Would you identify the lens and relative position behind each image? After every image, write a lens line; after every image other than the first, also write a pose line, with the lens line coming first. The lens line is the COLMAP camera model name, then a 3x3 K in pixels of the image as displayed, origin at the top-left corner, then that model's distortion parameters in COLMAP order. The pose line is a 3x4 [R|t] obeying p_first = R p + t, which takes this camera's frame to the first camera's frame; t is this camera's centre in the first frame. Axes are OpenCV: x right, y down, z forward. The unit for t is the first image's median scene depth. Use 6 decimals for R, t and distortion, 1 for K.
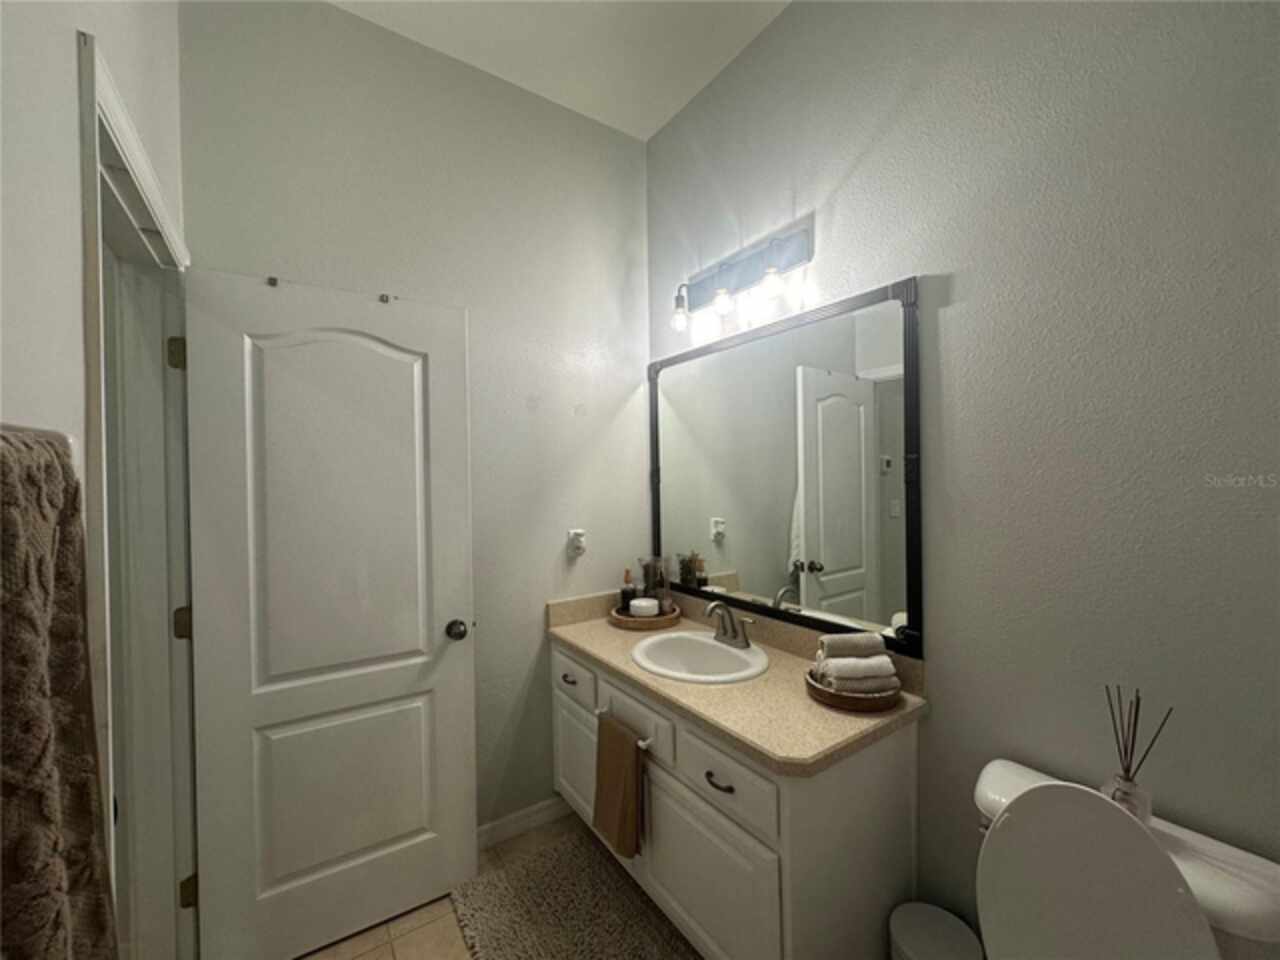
lens RADIAL K [[511.5, 0, 639.0], [0, 511.5, 479.4], [0, 0, 1]] dist [-0.002501, 0.000280]
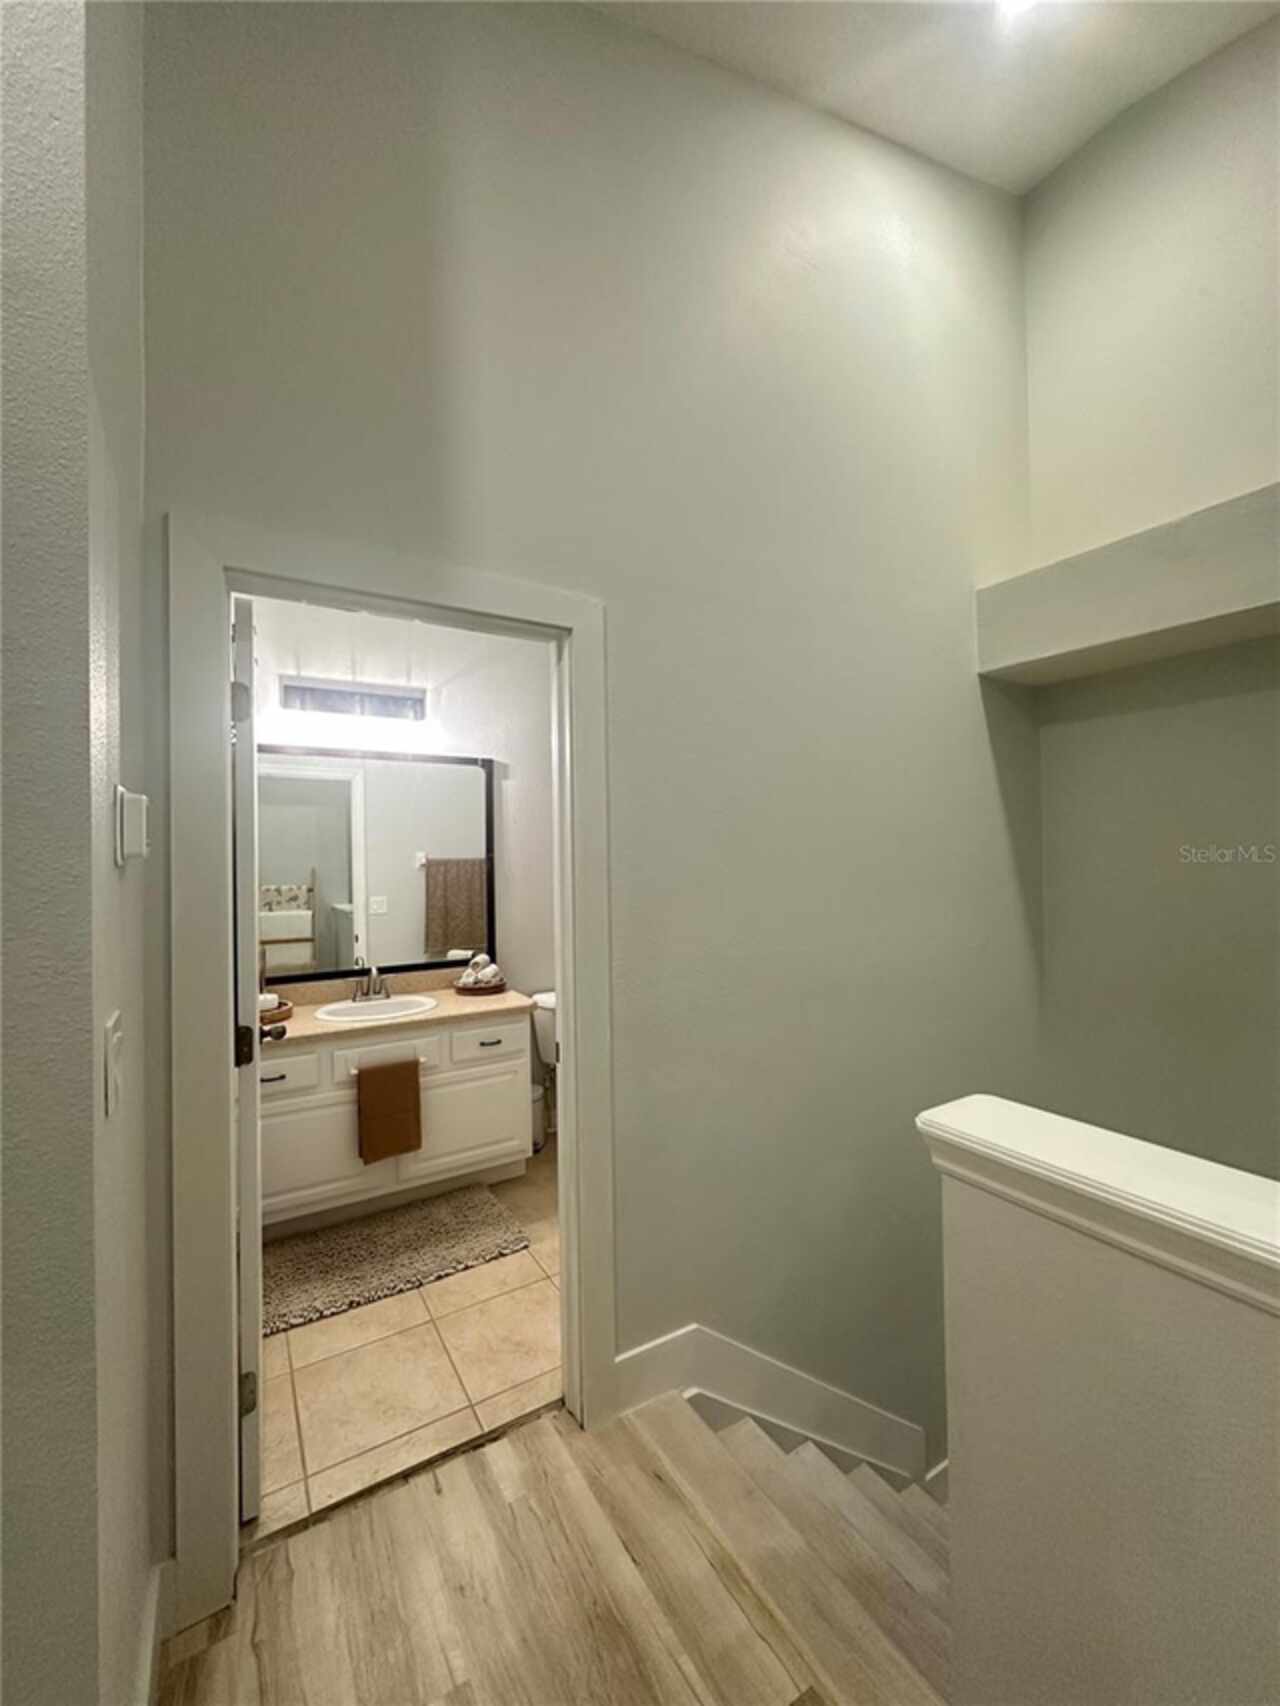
lens RADIAL K [[681.8, 0, 648.2], [0, 681.8, 852.1], [0, 0, 1]] dist [-0.002501, 0.000280]
pose [[0.057913, 0.017801, 0.998163, -1.841002], [0.016896, 0.999680, -0.018808, 0.000825], [-0.998179, 0.017954, 0.057594, 0.282707]]
